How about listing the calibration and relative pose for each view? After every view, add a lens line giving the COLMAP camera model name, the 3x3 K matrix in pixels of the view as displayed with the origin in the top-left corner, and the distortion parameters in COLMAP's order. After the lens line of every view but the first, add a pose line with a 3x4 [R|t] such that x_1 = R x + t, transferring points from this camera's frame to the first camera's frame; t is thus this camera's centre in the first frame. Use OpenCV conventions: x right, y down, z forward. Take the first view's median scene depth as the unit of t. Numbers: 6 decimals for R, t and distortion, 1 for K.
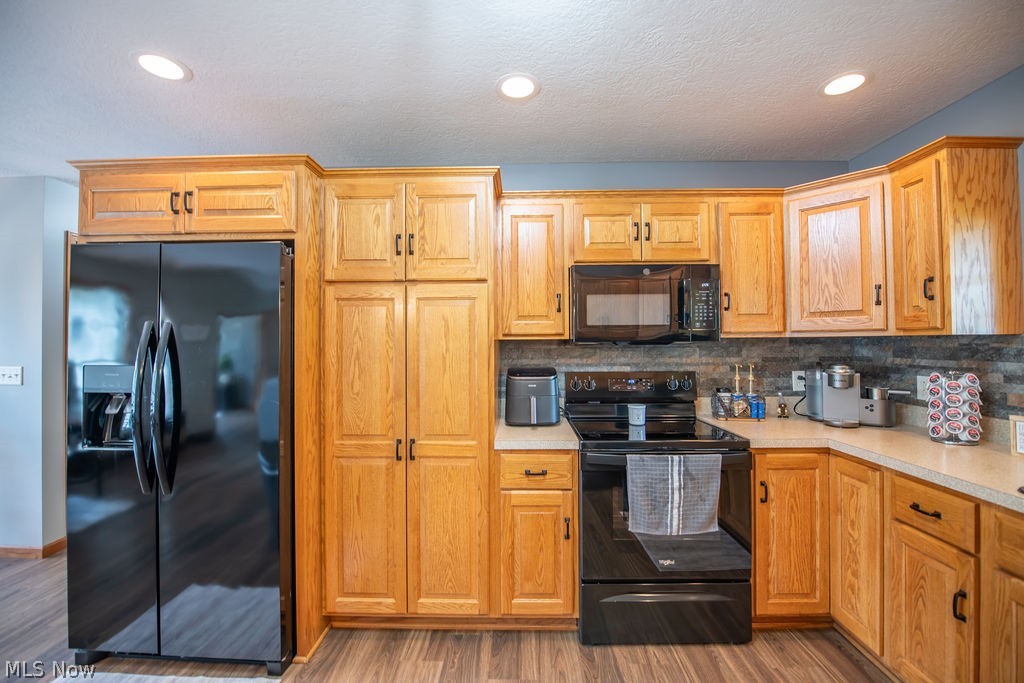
lens RADIAL K [[405.9, 0, 510.6], [0, 405.9, 335.9], [0, 0, 1]] dist [-0.018350, -0.001778]
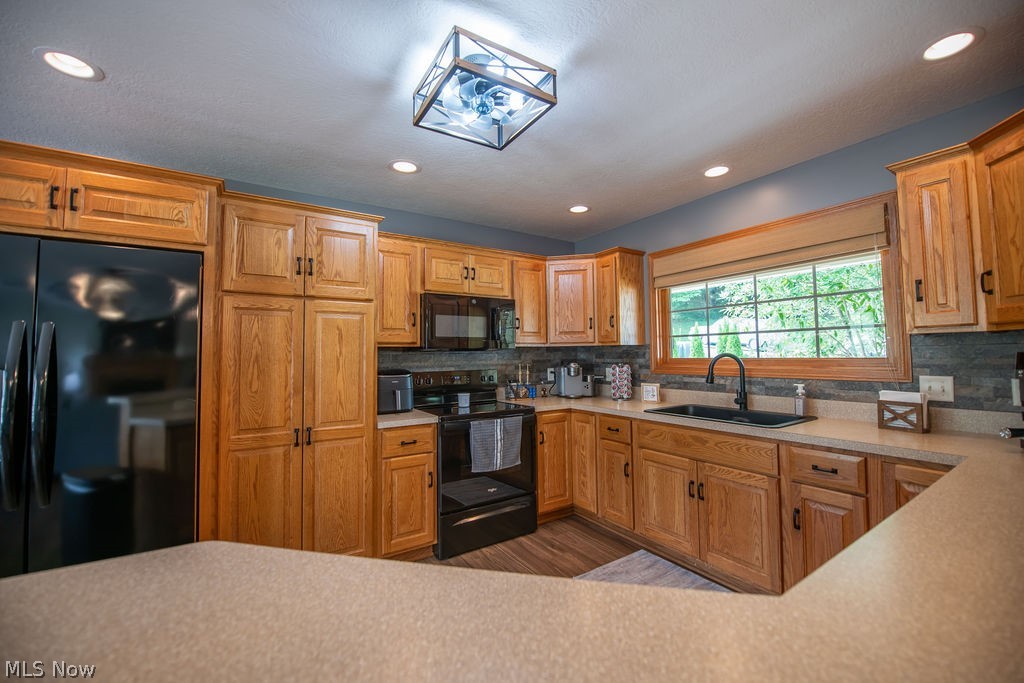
lens RADIAL K [[405.9, 0, 510.7], [0, 405.9, 336.1], [0, 0, 1]] dist [-0.018350, -0.001778]
pose [[0.831799, 0.022717, 0.554611, -0.415800], [-0.002850, 0.999324, -0.036659, 0.025363], [-0.555069, 0.028912, 0.831302, -0.342078]]
